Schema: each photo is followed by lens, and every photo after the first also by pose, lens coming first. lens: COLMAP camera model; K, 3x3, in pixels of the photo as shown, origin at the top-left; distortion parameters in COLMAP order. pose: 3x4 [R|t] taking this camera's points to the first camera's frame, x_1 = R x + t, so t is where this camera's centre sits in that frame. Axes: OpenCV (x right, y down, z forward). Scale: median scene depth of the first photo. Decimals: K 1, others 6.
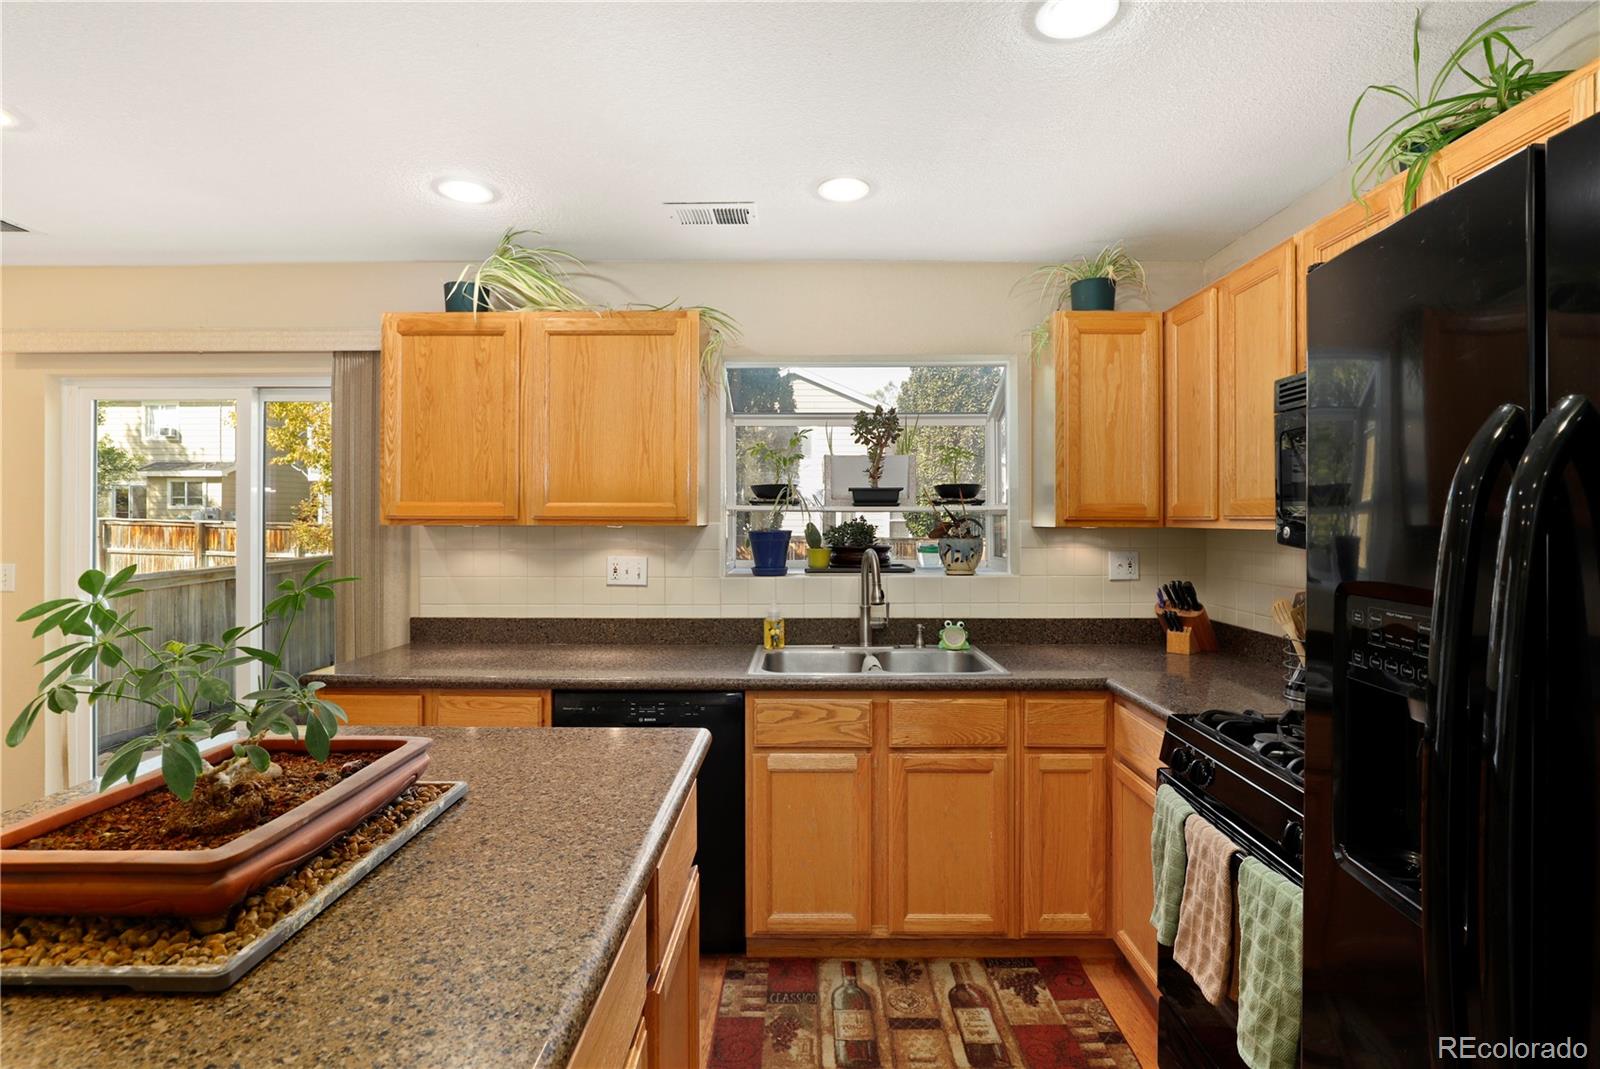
lens RADIAL K [[742.2, 0, 805.8], [0, 742.2, 517.5], [0, 0, 1]] dist [-0.015718, 0.000185]
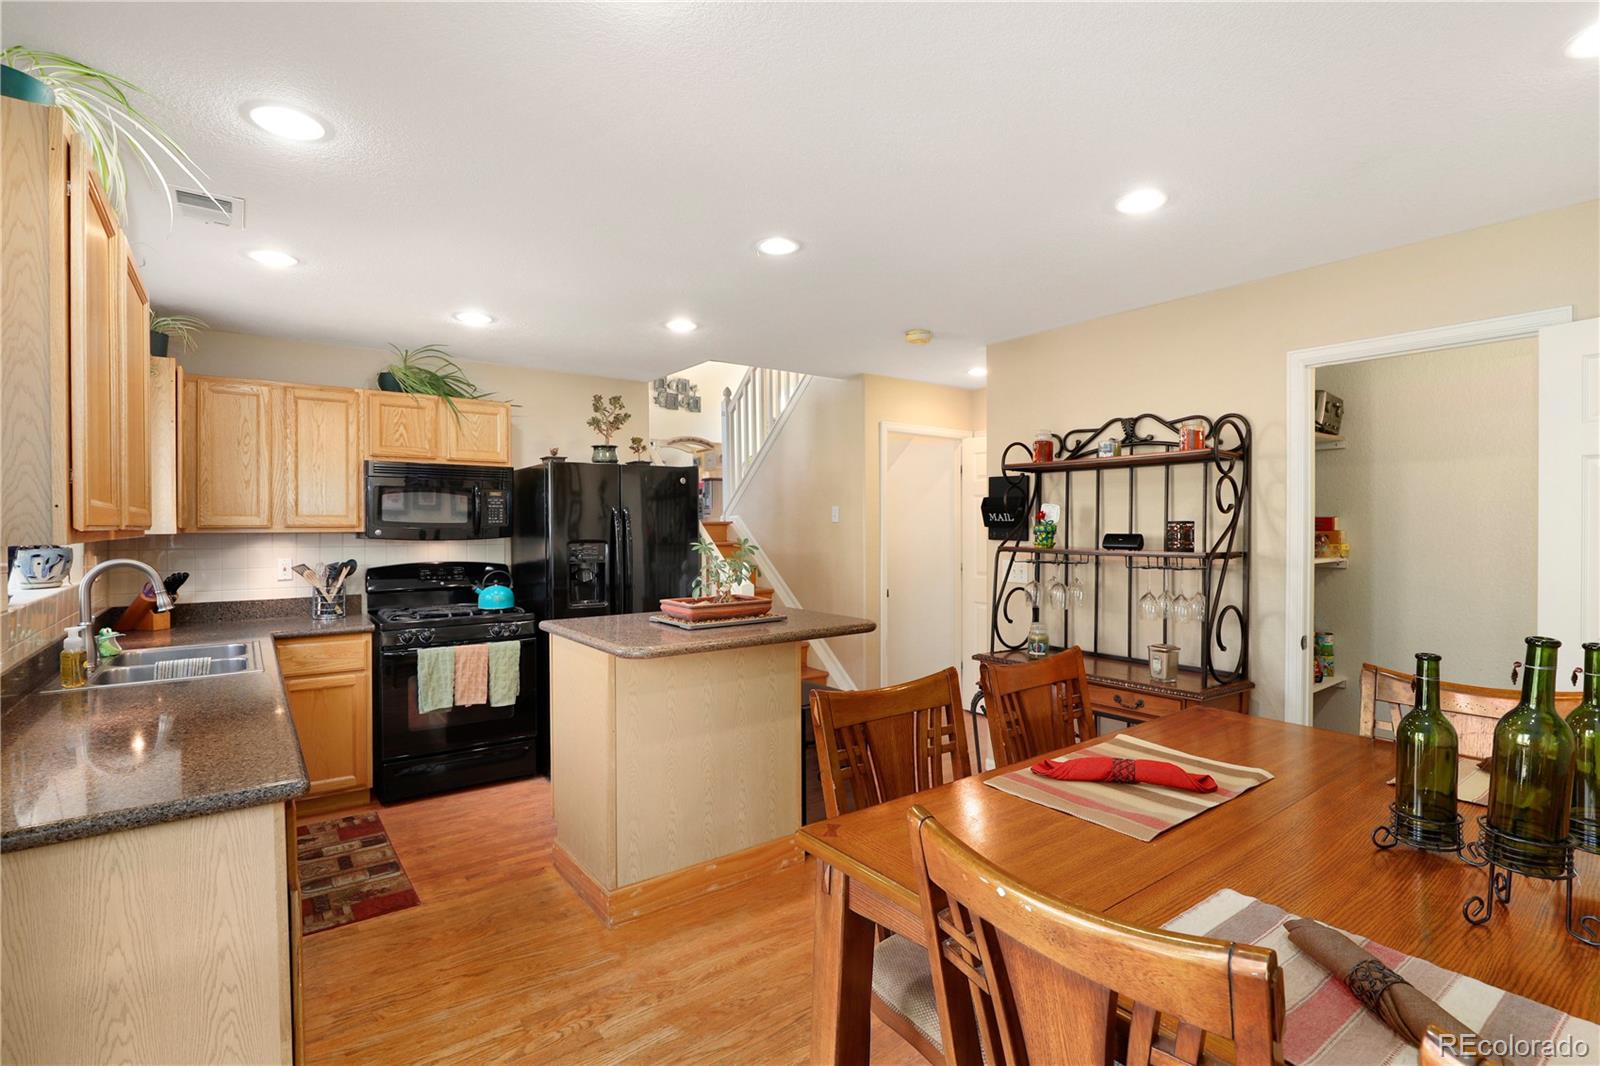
lens RADIAL K [[740.8, 0, 800.0], [0, 740.8, 533.0], [0, 0, 1]] dist [-0.016794, 0.005127]
pose [[-0.605043, -0.005174, 0.796176, -1.418626], [0.004032, 0.999946, 0.009561, 0.003313], [-0.796183, 0.008995, -0.604989, 1.027531]]
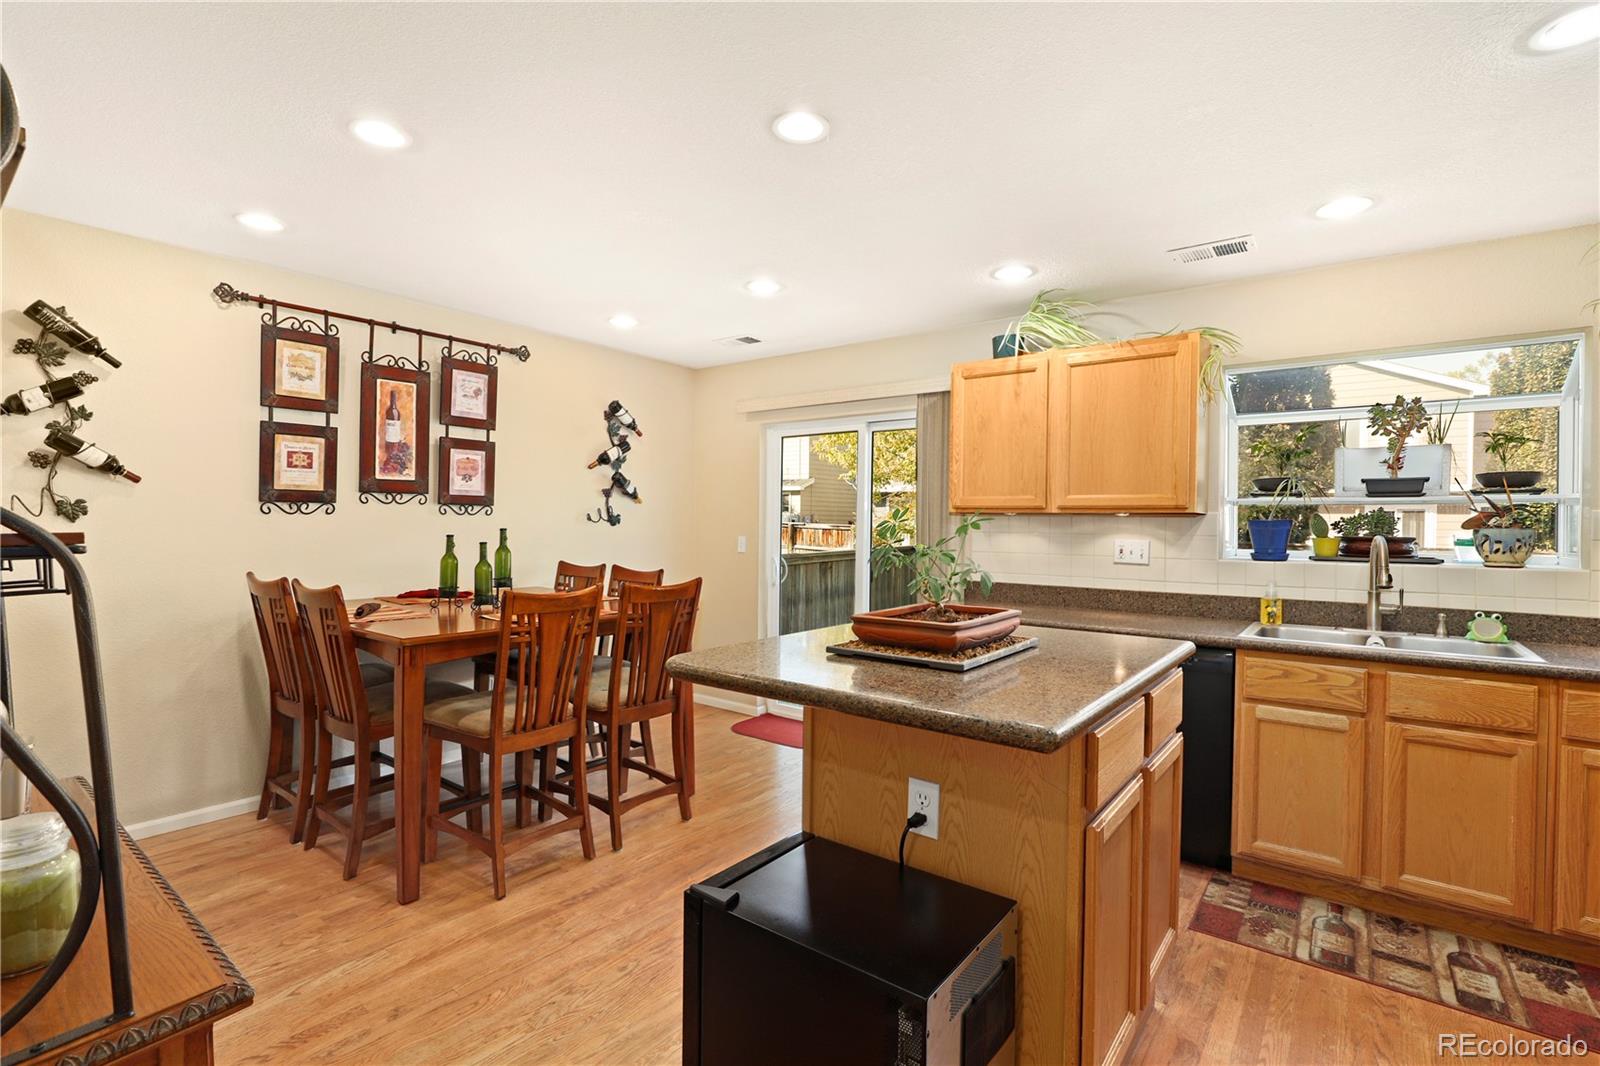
lens RADIAL K [[740.8, 0, 800.0], [0, 740.8, 533.0], [0, 0, 1]] dist [-0.016794, 0.005127]
pose [[0.792709, 0.016161, -0.609386, 0.081721], [-0.011421, 0.999867, 0.011659, 0.040896], [0.609494, -0.002282, 0.792788, -0.363739]]
